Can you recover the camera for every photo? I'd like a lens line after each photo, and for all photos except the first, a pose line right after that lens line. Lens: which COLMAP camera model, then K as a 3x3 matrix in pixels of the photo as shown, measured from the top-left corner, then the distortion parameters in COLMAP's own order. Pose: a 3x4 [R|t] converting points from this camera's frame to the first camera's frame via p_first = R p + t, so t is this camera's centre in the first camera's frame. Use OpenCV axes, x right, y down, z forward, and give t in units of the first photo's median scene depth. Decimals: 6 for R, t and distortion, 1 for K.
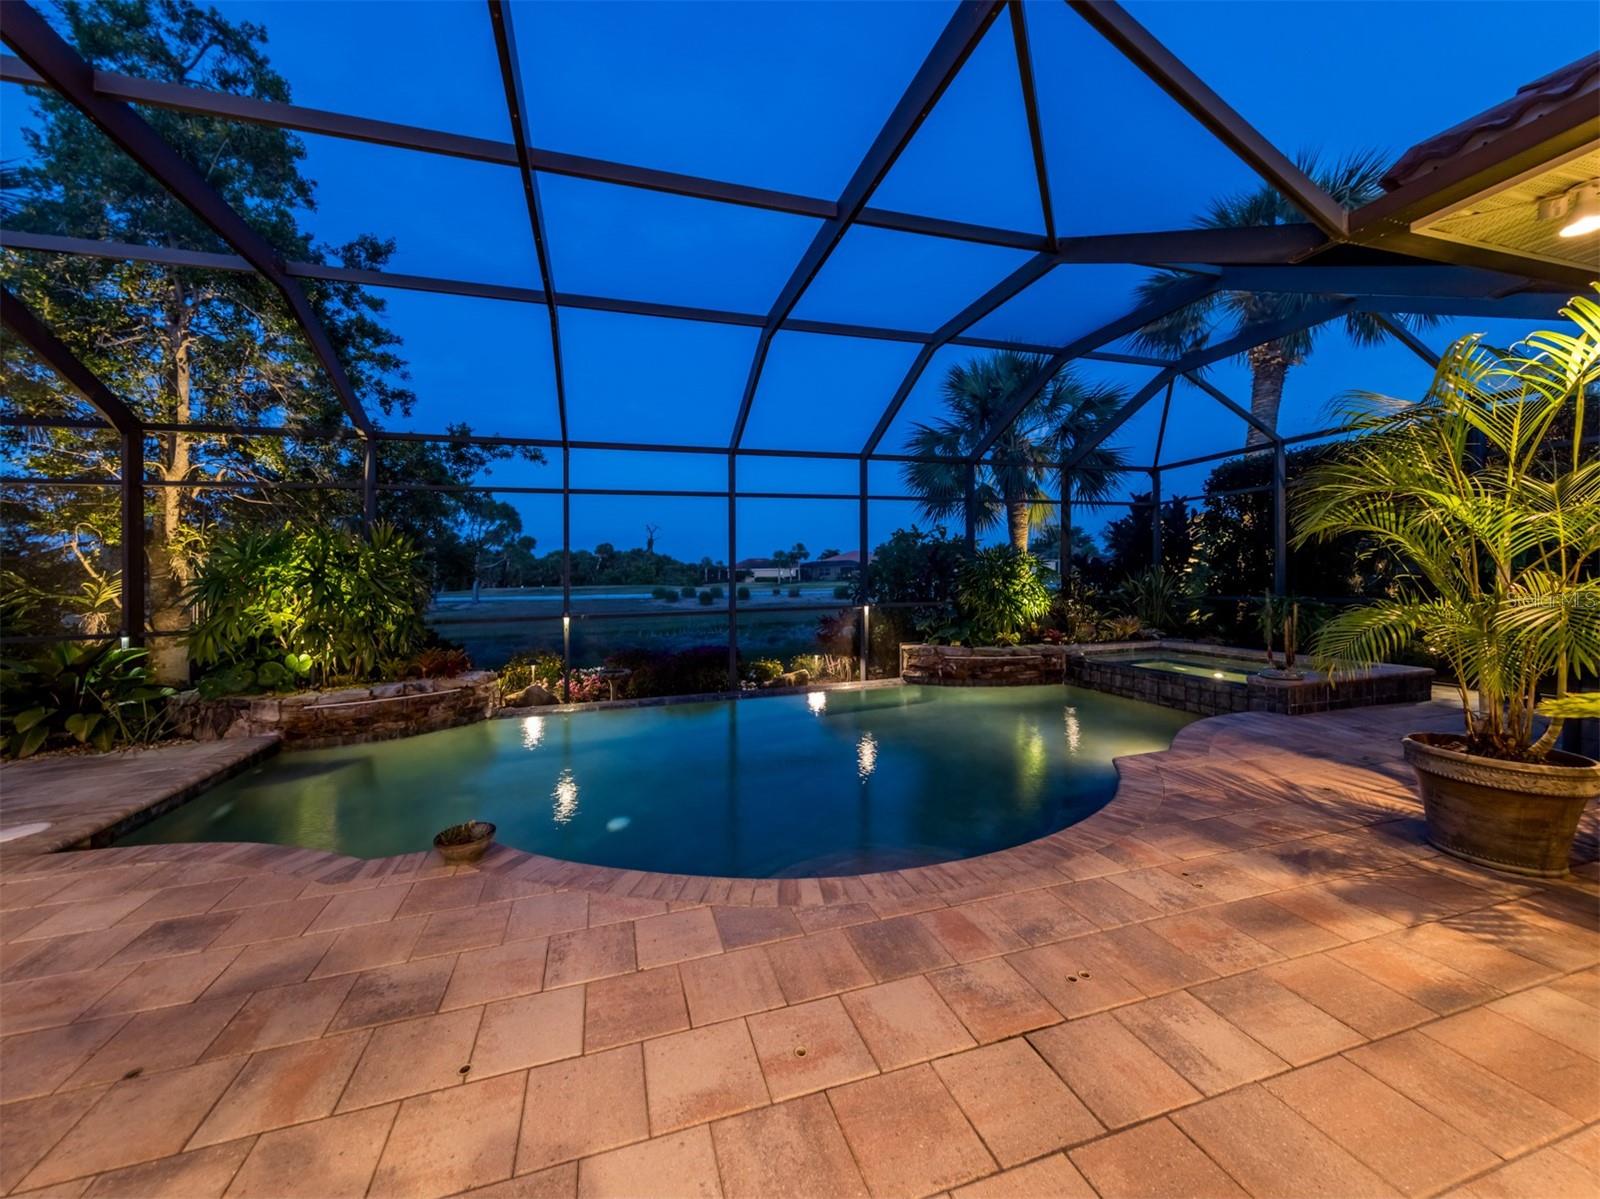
lens RADIAL K [[604.2, 0, 796.3], [0, 604.2, 596.7], [0, 0, 1]] dist [-0.002692, -0.000083]
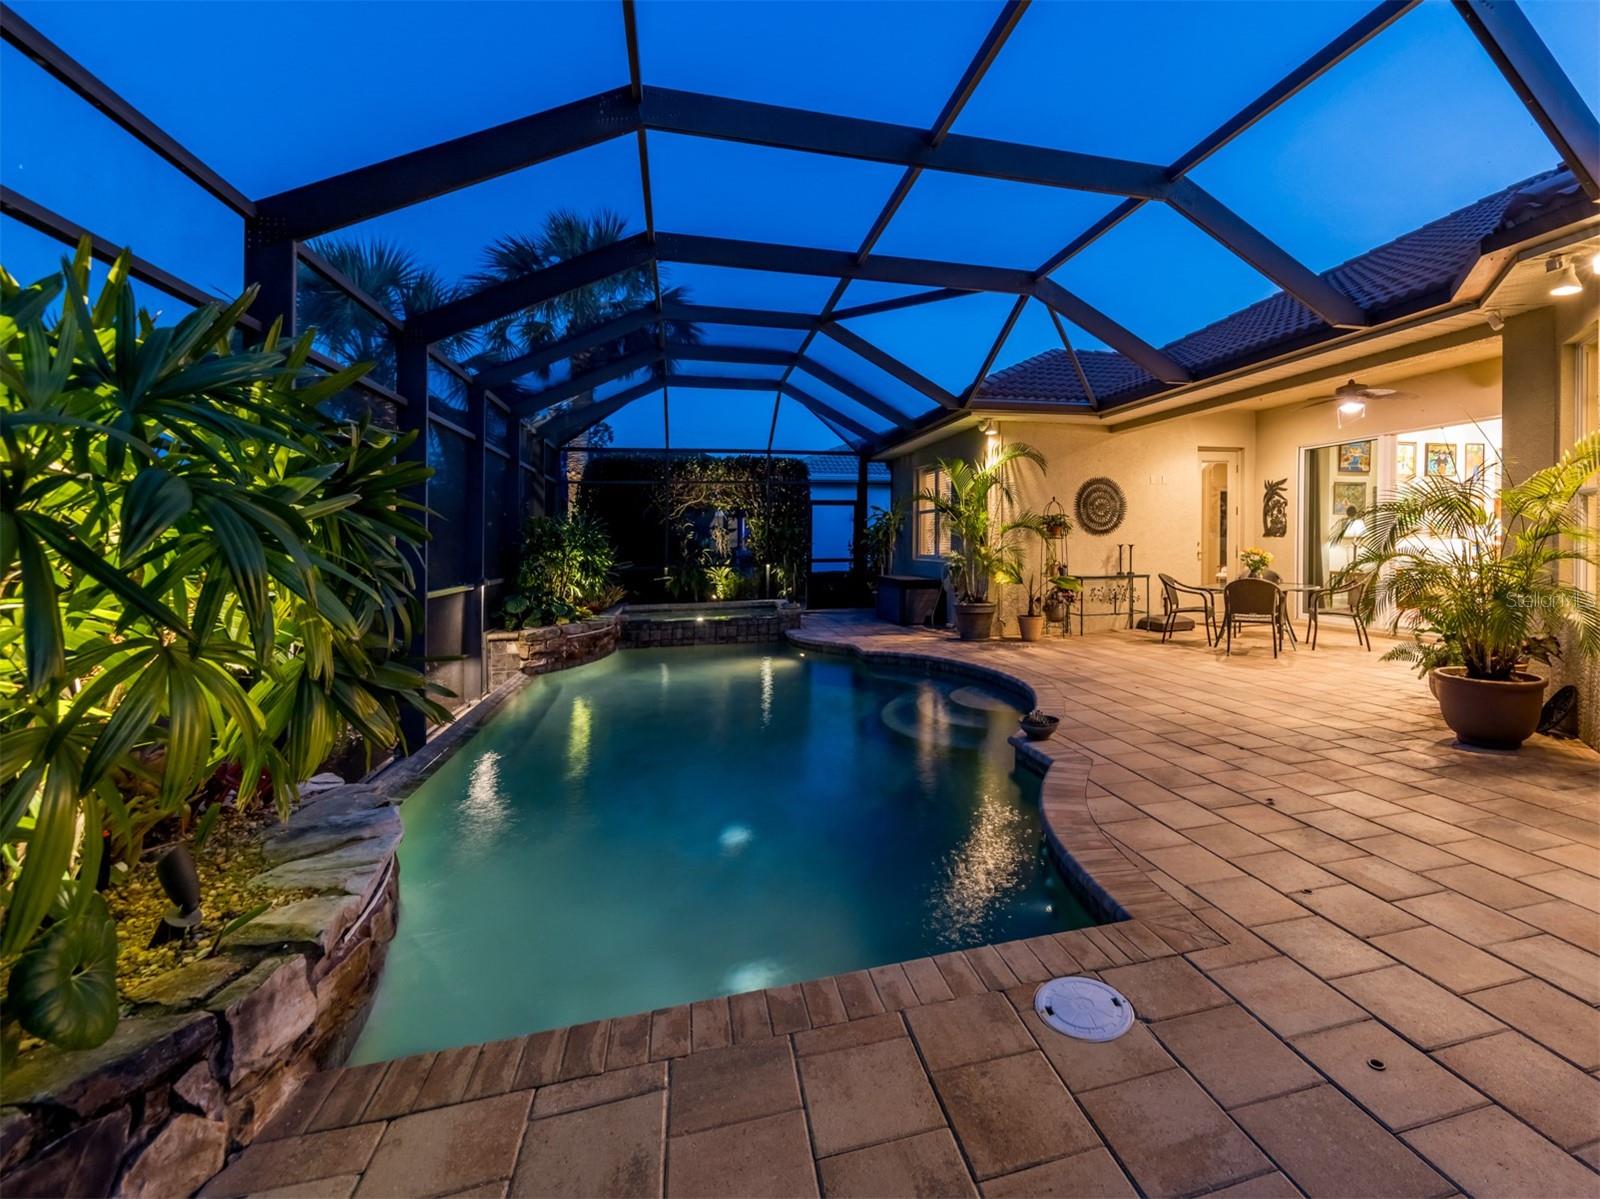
lens RADIAL K [[733.0, 0, 805.4], [0, 733.0, 599.4], [0, 0, 1]] dist [-0.000326, -0.000013]
pose [[0.123998, -0.062914, 0.990286, -0.935165], [0.056571, 0.996813, 0.056246, -0.001990], [-0.990669, 0.049047, 0.127162, 0.545176]]
